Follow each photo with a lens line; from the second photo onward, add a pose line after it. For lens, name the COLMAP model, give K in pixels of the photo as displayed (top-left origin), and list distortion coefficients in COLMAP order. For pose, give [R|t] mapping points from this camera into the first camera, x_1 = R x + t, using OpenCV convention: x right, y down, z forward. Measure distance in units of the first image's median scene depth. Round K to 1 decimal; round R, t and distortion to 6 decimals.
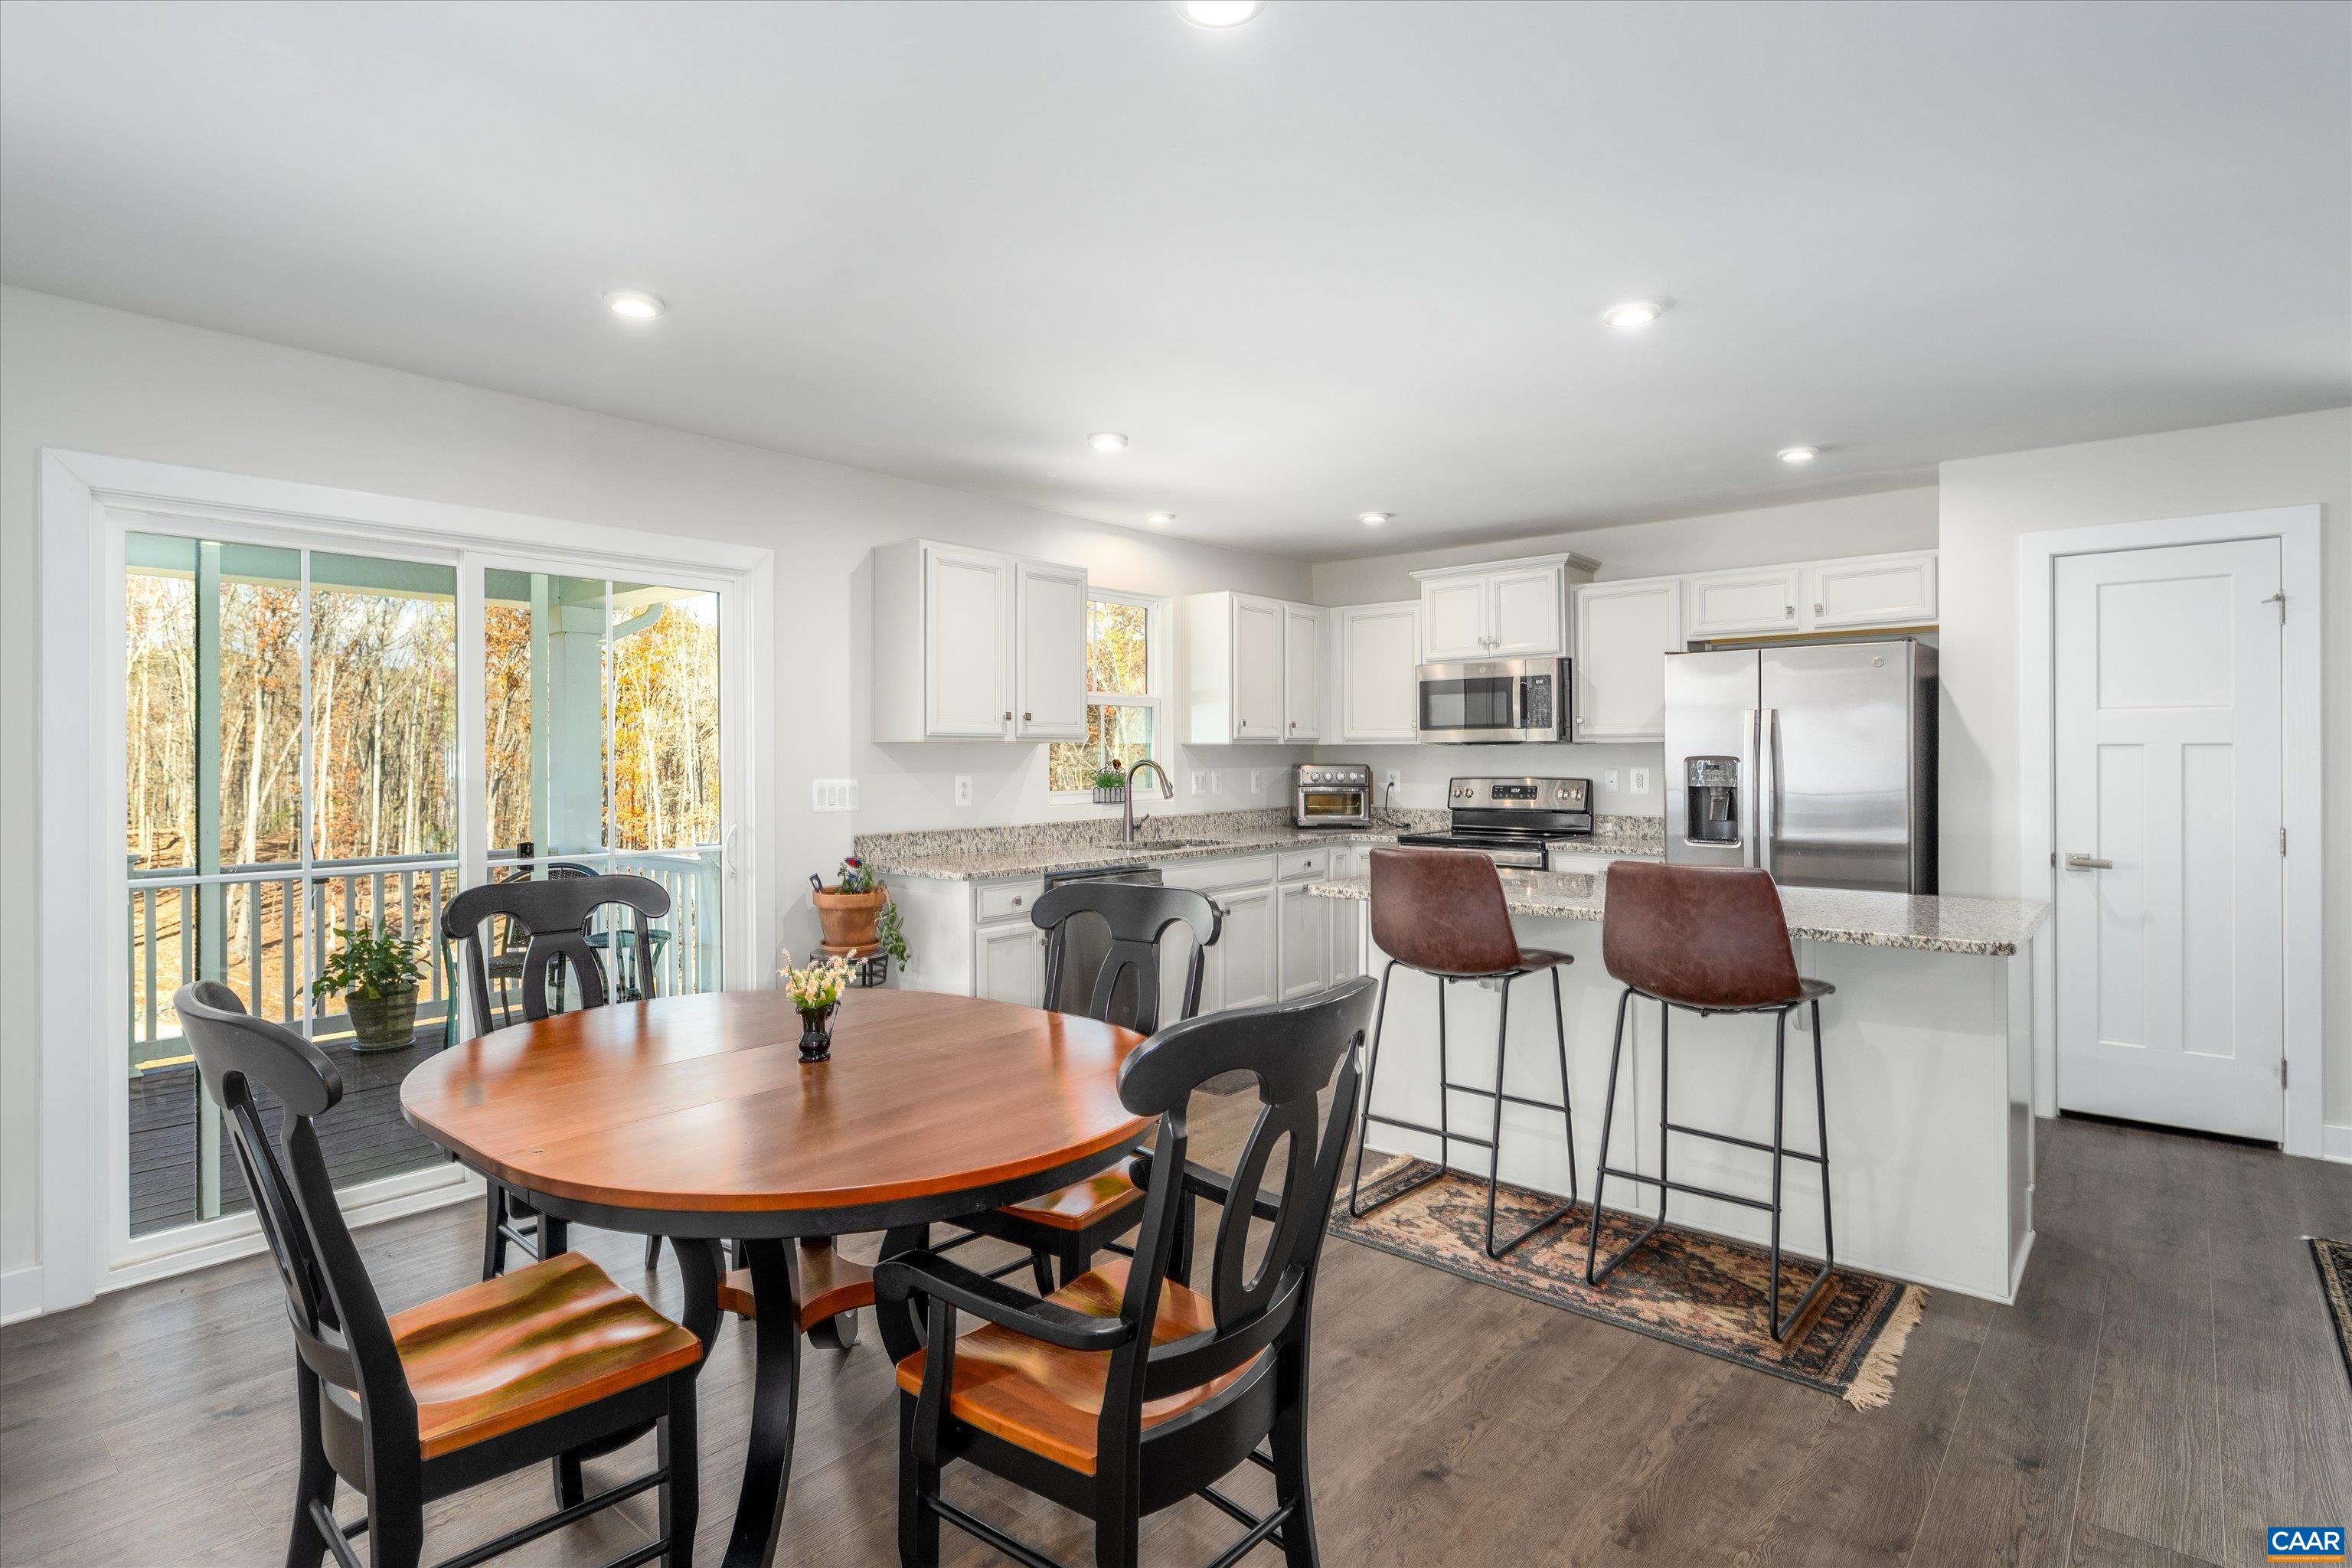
lens RADIAL K [[1178.0, 0, 1151.0], [0, 1178.0, 765.4], [0, 0, 1]] dist [-0.001300, 0.000805]
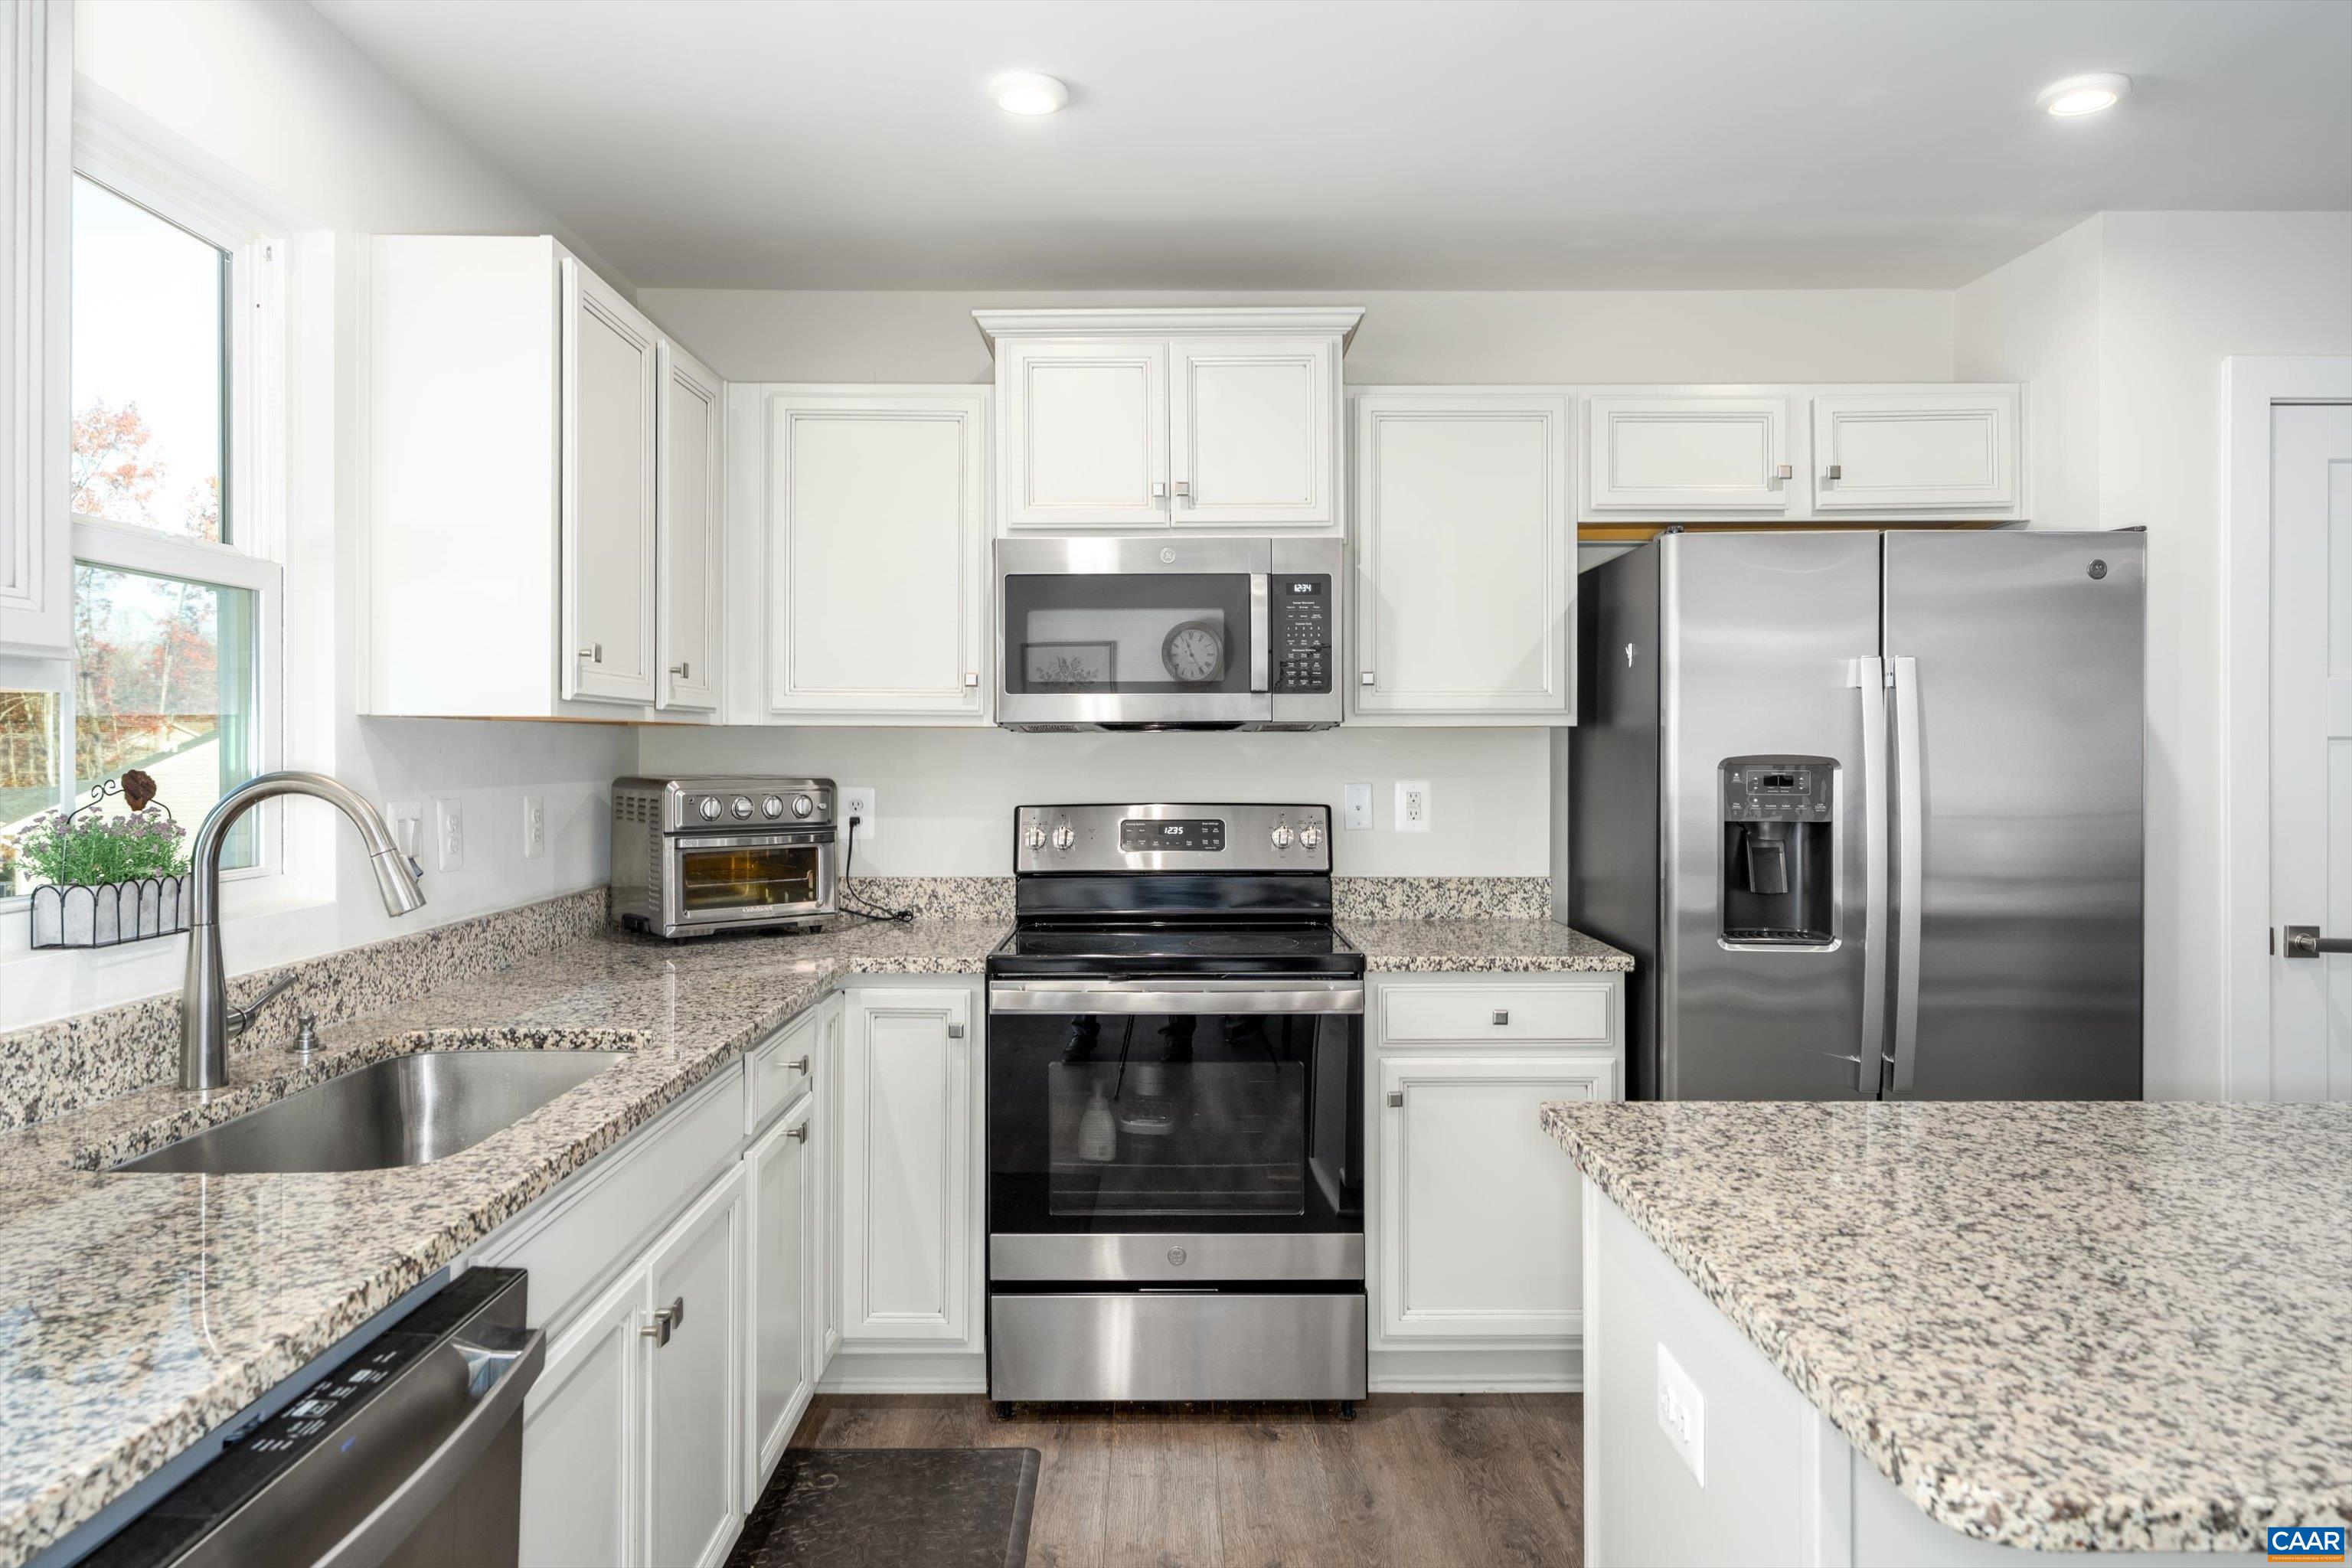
lens RADIAL K [[1457.8, 0, 1164.7], [0, 1457.8, 756.1], [0, 0, 1]] dist [0.003948, -0.005887]
pose [[0.752248, 0.000830, 0.658879, -0.082960], [0.004743, 0.999966, -0.006674, -0.005208], [-0.658863, 0.008145, 0.752219, 0.717980]]
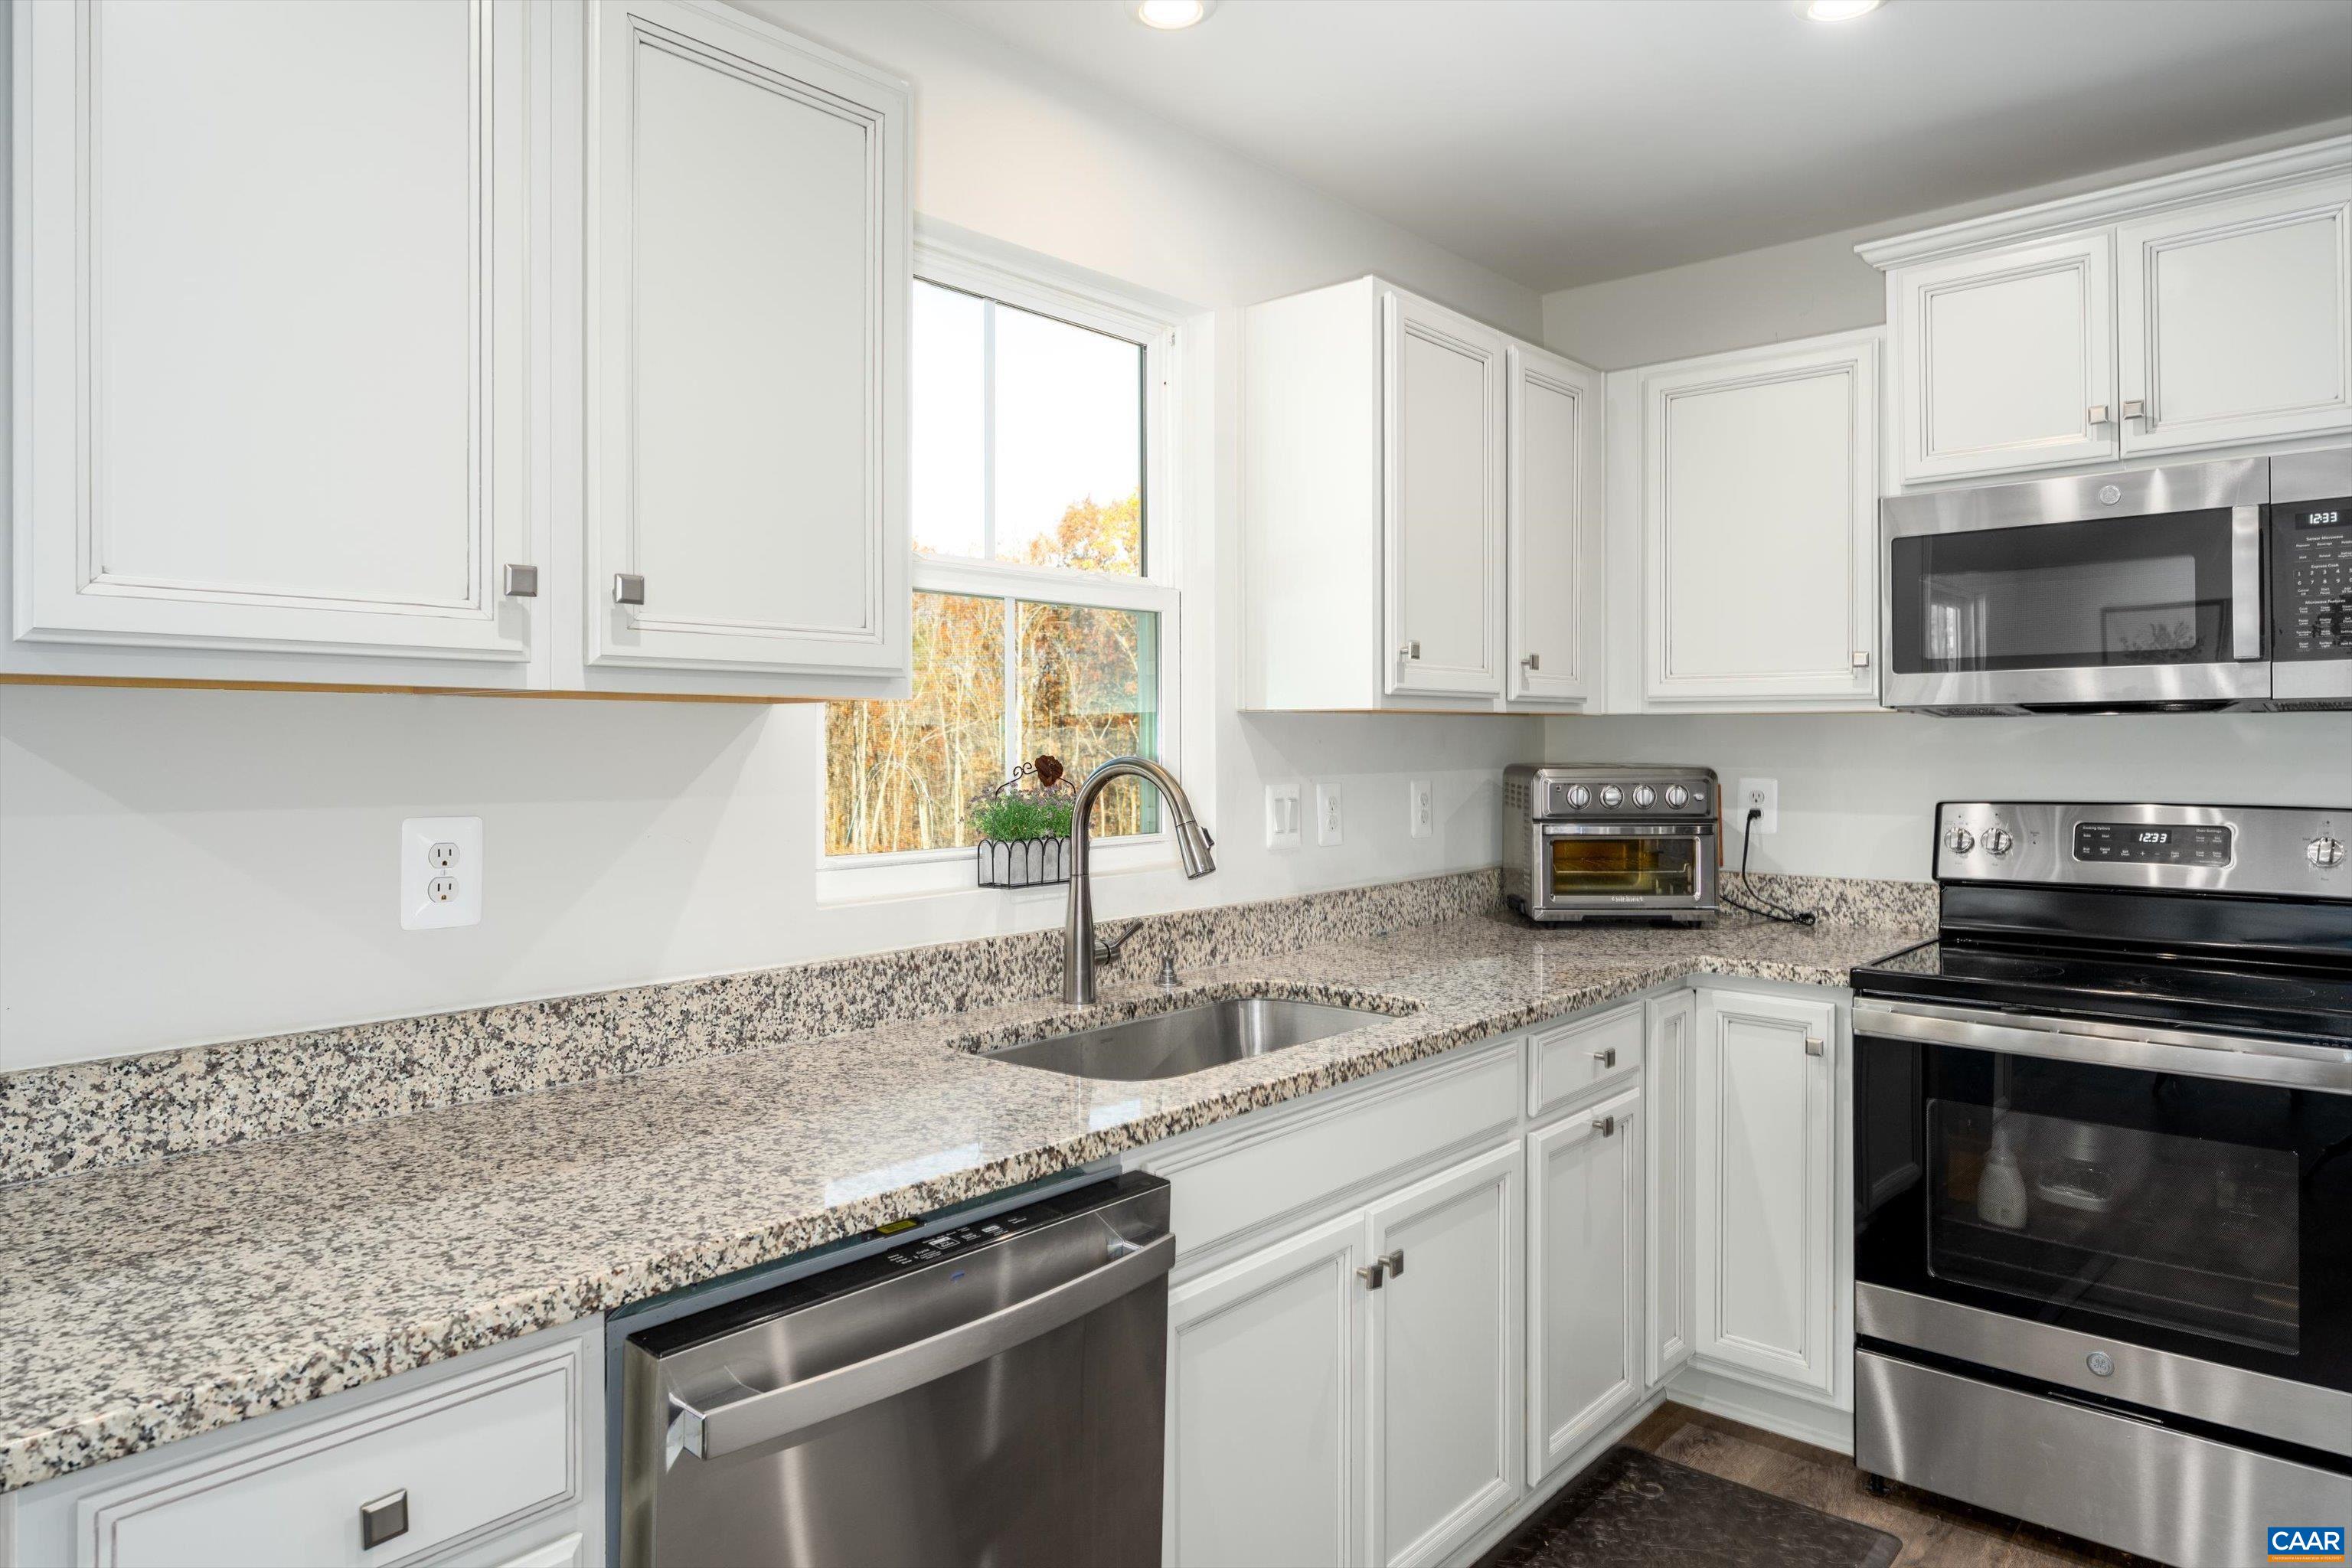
lens RADIAL K [[1457.8, 0, 1169.4], [0, 1457.8, 747.8], [0, 0, 1]] dist [0.003948, -0.005887]
pose [[0.999949, -0.000247, -0.010048, 0.011729], [0.000189, 0.999983, -0.005758, -0.005398], [0.010049, 0.005756, 0.999933, 0.679696]]
